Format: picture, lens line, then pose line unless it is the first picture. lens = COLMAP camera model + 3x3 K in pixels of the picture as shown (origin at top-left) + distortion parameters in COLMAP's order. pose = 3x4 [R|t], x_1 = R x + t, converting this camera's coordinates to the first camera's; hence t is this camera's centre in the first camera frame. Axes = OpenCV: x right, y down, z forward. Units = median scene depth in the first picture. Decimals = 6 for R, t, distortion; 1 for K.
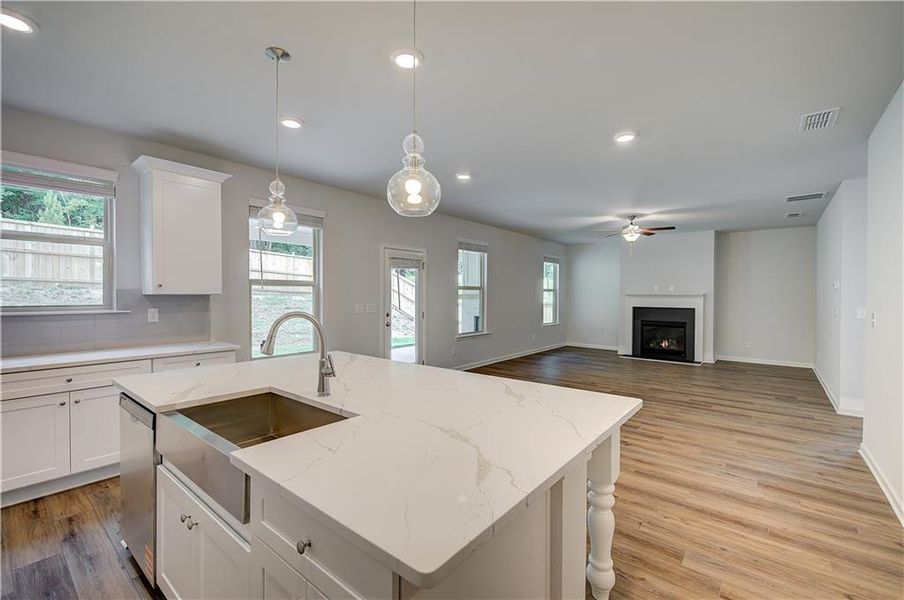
lens RADIAL K [[379.2, 0, 452.1], [0, 379.2, 306.4], [0, 0, 1]] dist [0.007764, -0.000191]
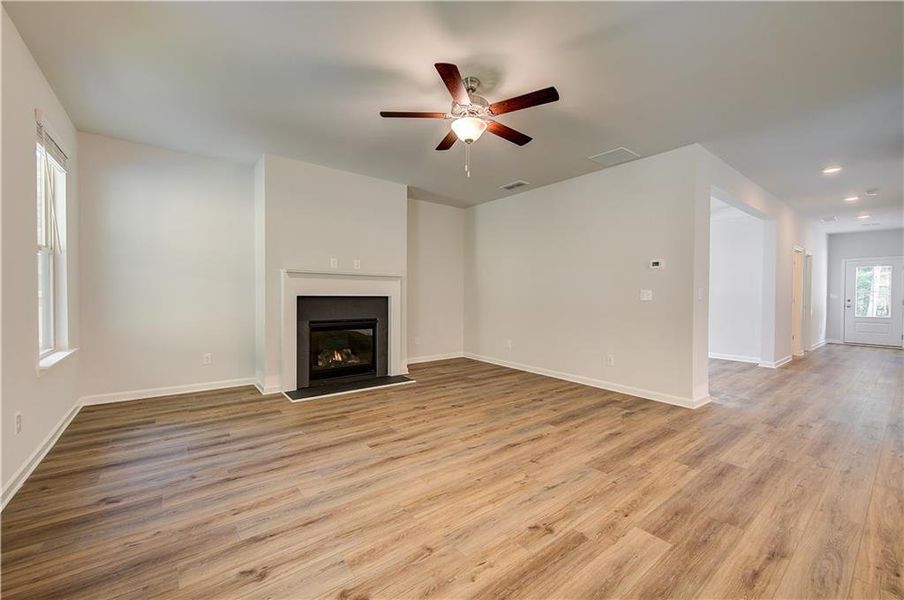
lens RADIAL K [[363.0, 0, 456.8], [0, 363.0, 304.9], [0, 0, 1]] dist [0.012539, -0.001884]
pose [[0.200703, -0.040343, 0.978821, 0.046837], [0.014404, 0.999165, 0.038228, -0.002584], [-0.979546, 0.006427, 0.201117, 0.752003]]
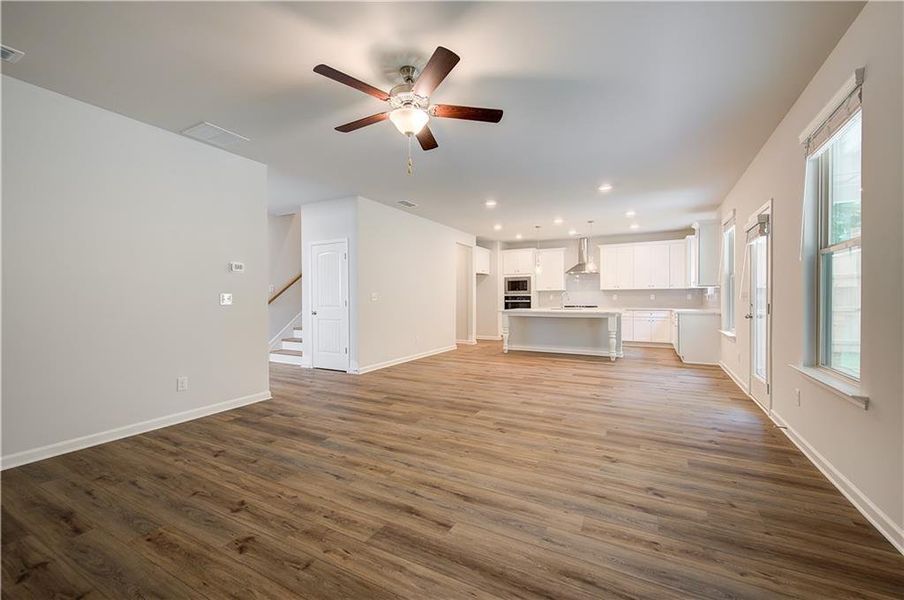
lens RADIAL K [[379.2, 0, 459.9], [0, 379.2, 294.3], [0, 0, 1]] dist [0.007764, -0.000191]
pose [[-0.976347, -0.001185, -0.216205, 0.411548], [-0.004867, 0.999852, 0.016499, -0.007044], [0.216153, 0.017161, -0.976209, 1.138737]]
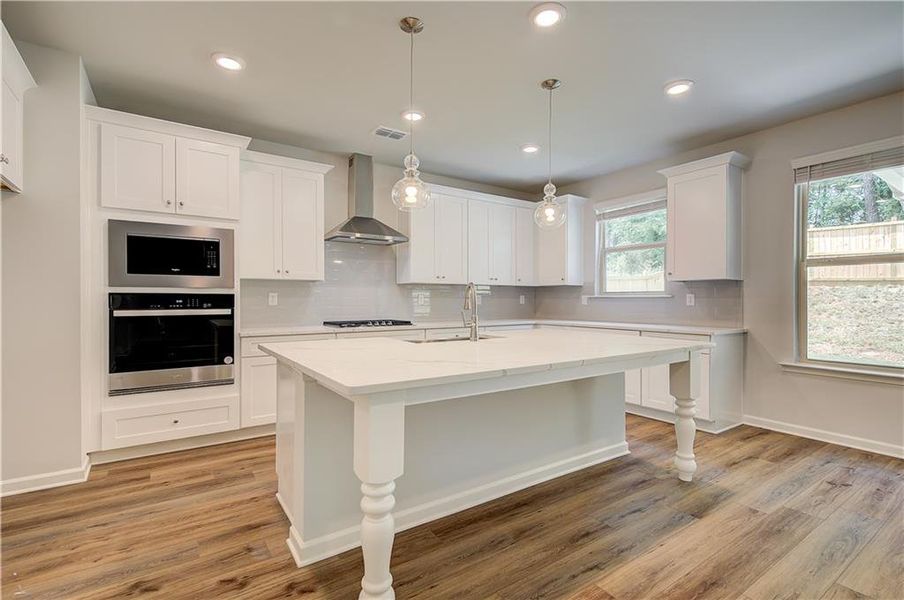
lens RADIAL K [[409.7, 0, 453.7], [0, 409.7, 297.6], [0, 0, 1]] dist [0.011526, -0.000129]
pose [[-0.269371, -0.012014, -0.962962, 0.252077], [-0.028341, 0.999588, -0.004543, 0.017254], [0.962619, 0.026067, -0.269600, 0.284546]]
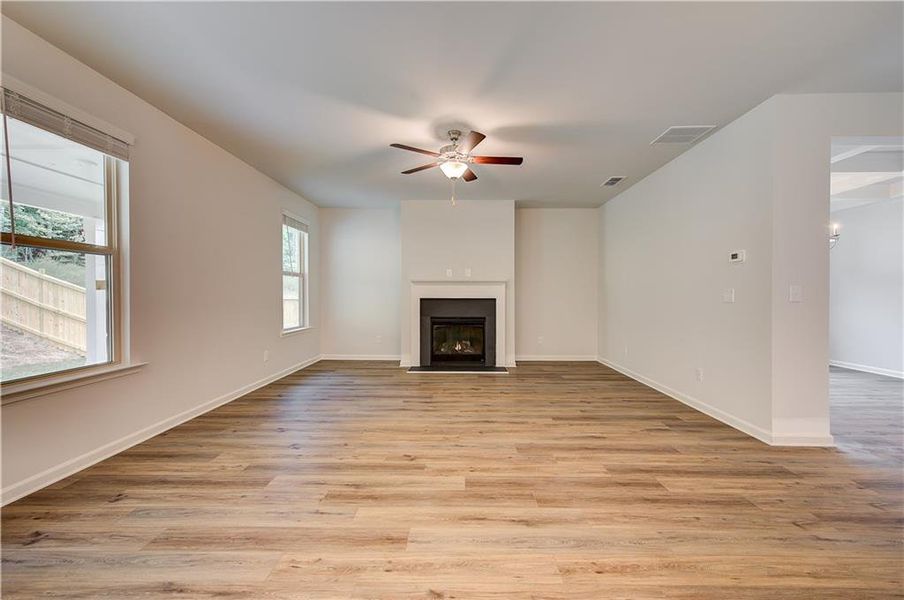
lens RADIAL K [[379.2, 0, 455.4], [0, 379.2, 293.6], [0, 0, 1]] dist [0.007764, -0.000191]
pose [[0.780184, -0.003729, 0.625539, 0.097002], [0.020881, 0.999580, -0.020085, 0.008990], [-0.625201, 0.028732, 0.779935, 0.450953]]
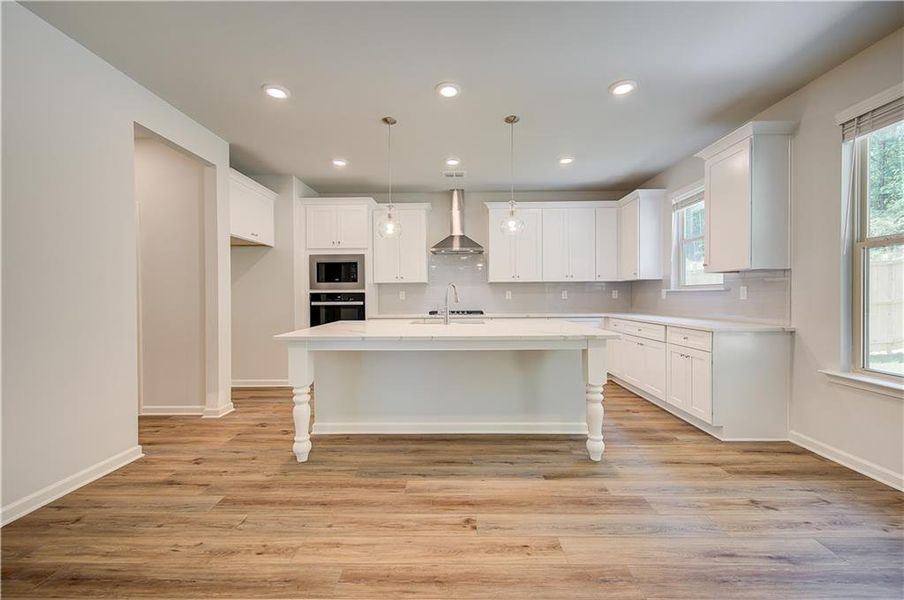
lens RADIAL K [[363.0, 0, 455.6], [0, 363.0, 299.2], [0, 0, 1]] dist [0.012539, -0.001884]
pose [[-0.777510, 0.006314, -0.628839, 0.178010], [-0.013942, 0.999531, 0.027274, 0.009858], [0.628717, 0.029973, -0.777057, 0.538988]]
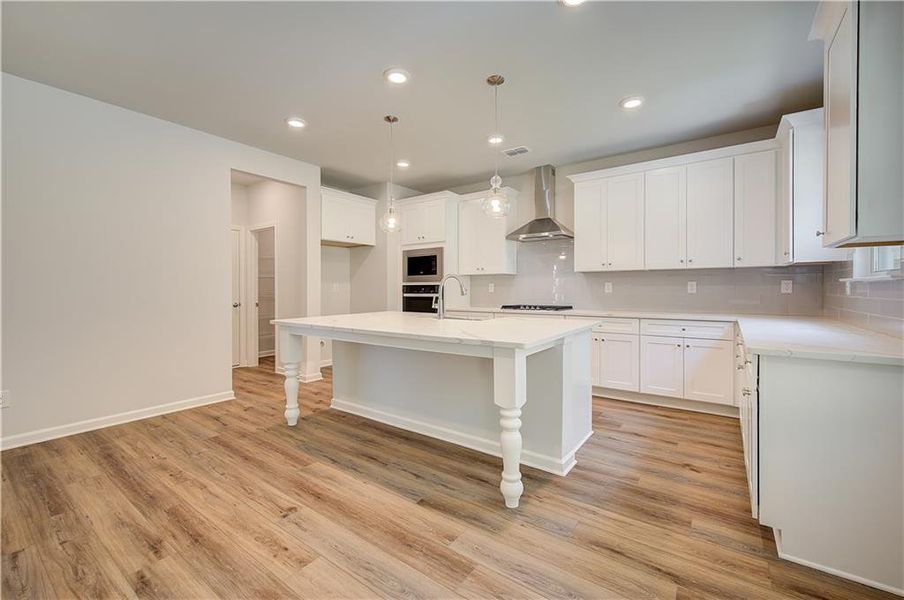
lens RADIAL K [[379.2, 0, 448.2], [0, 379.2, 289.3], [0, 0, 1]] dist [0.007764, -0.000191]
pose [[-0.997980, -0.002614, -0.063472, -0.054721], [-0.004322, 0.999632, 0.026782, 0.007661], [0.063379, 0.027002, -0.997624, 0.615744]]
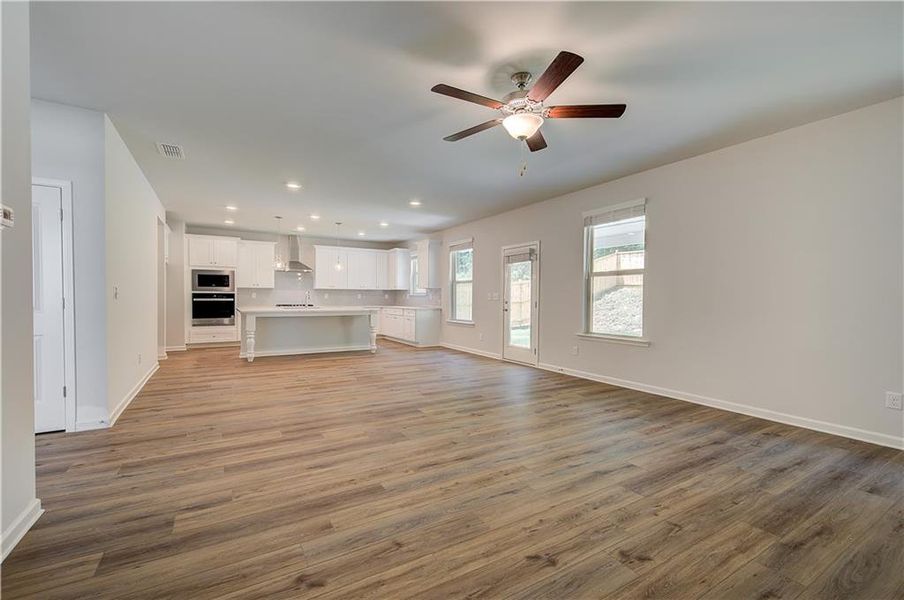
lens RADIAL K [[379.2, 0, 464.7], [0, 379.2, 304.5], [0, 0, 1]] dist [0.007764, -0.000191]
pose [[-0.307303, 0.005931, -0.951593, 0.700063], [-0.029226, 0.999450, 0.015667, 0.013785], [0.951163, 0.032626, -0.306961, 0.864537]]
